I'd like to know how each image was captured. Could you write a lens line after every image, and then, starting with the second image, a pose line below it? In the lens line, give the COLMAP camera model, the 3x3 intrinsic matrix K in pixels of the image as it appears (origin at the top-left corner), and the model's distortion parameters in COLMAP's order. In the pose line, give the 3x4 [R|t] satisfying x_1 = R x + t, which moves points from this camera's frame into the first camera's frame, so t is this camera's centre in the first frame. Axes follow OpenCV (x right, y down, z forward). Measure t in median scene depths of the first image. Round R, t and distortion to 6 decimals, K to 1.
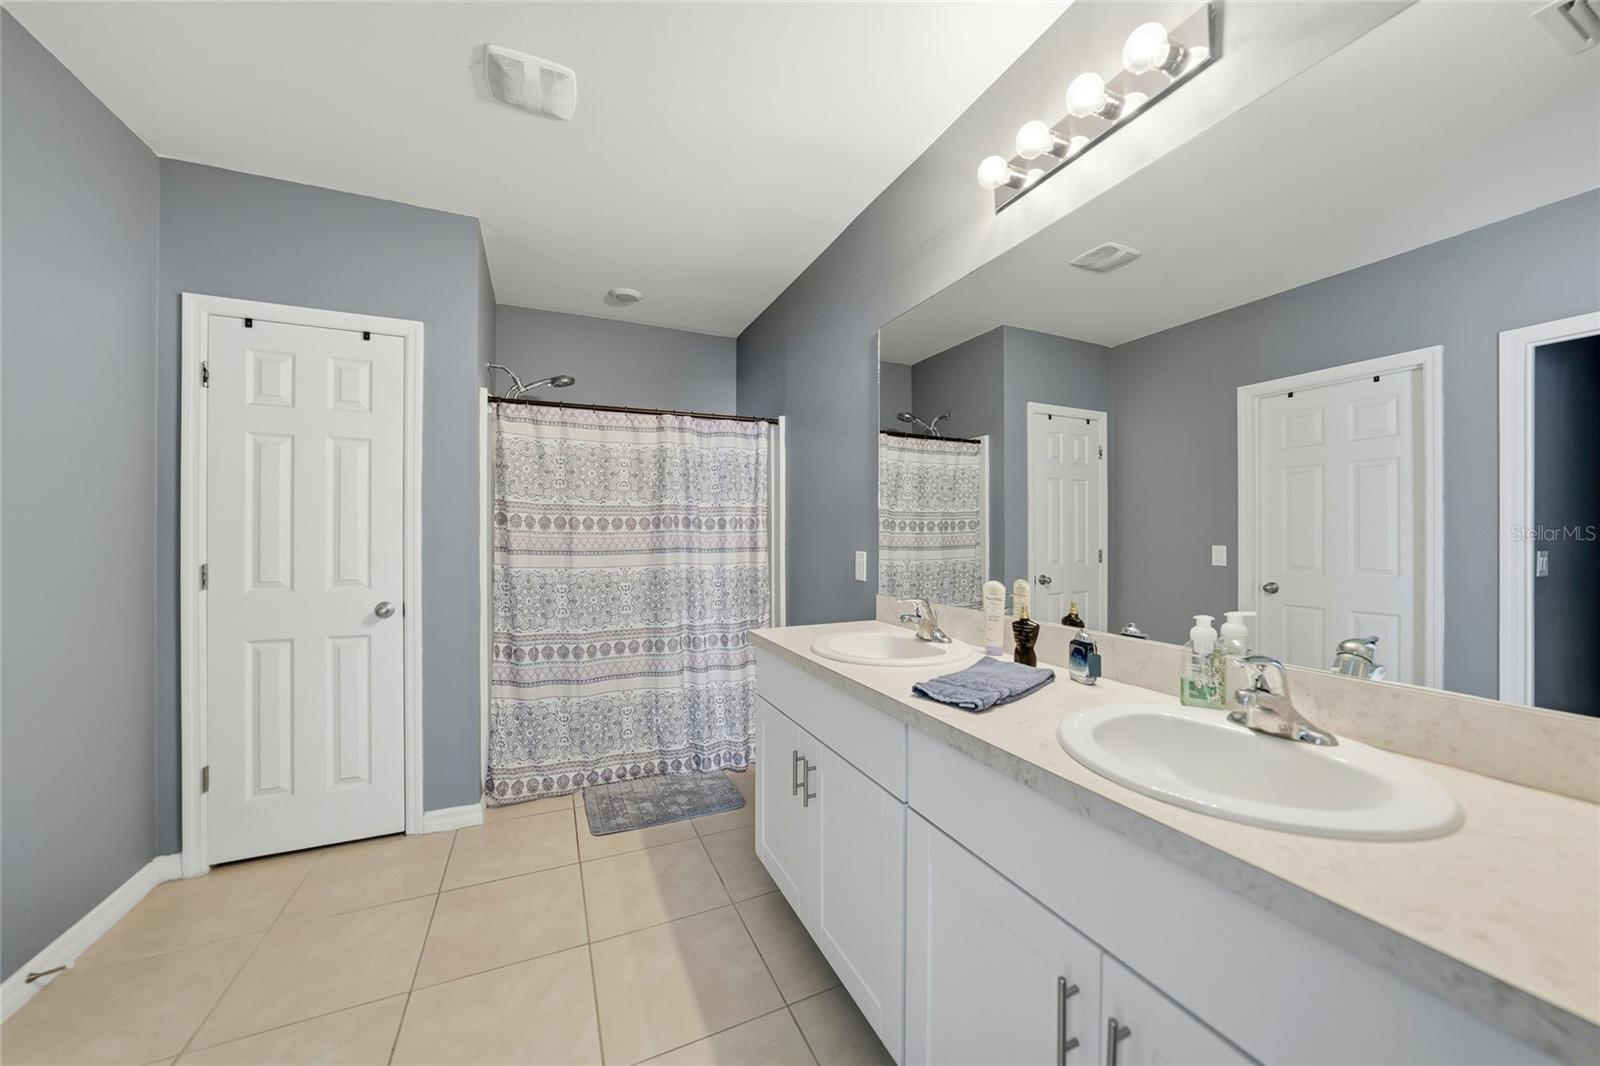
lens RADIAL K [[563.8, 0, 799.5], [0, 563.8, 531.4], [0, 0, 1]] dist [-0.023883, 0.005024]
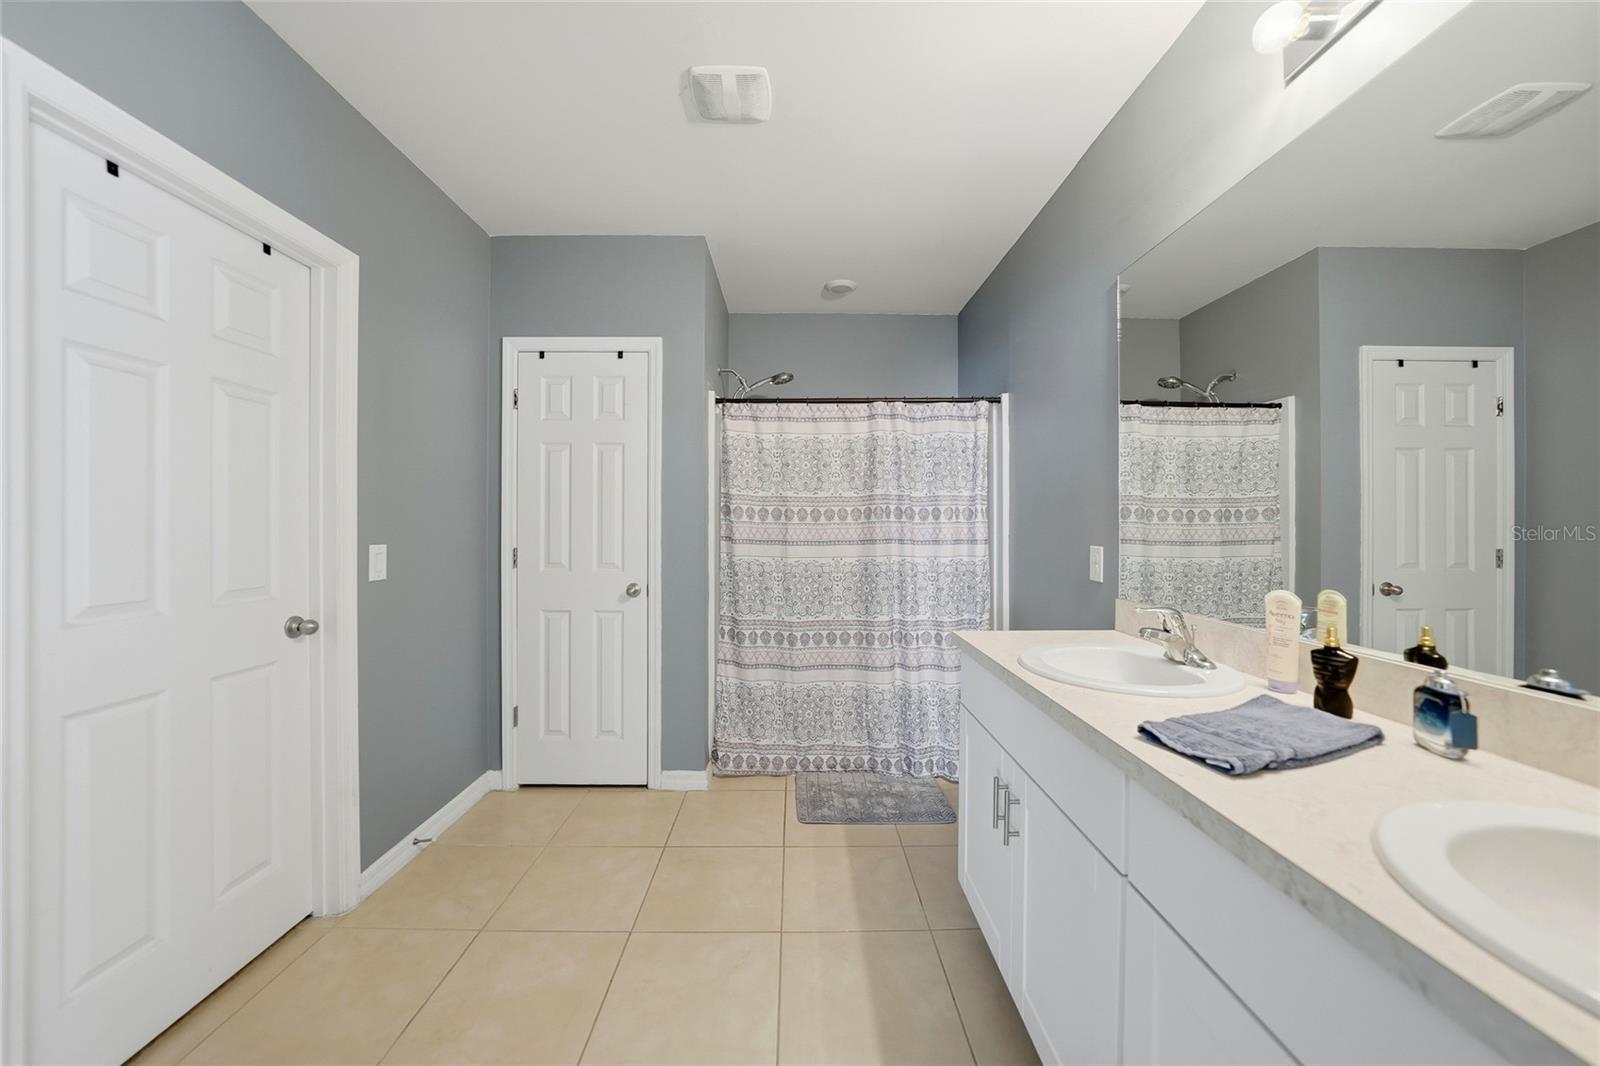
lens RADIAL K [[563.8, 0, 811.8], [0, 563.8, 522.5], [0, 0, 1]] dist [-0.023883, 0.005024]
pose [[0.916098, 0.000469, -0.400955, 0.068834], [-0.000217, 1.000000, 0.000676, 0.000075], [0.400955, -0.000532, 0.916098, 0.088528]]
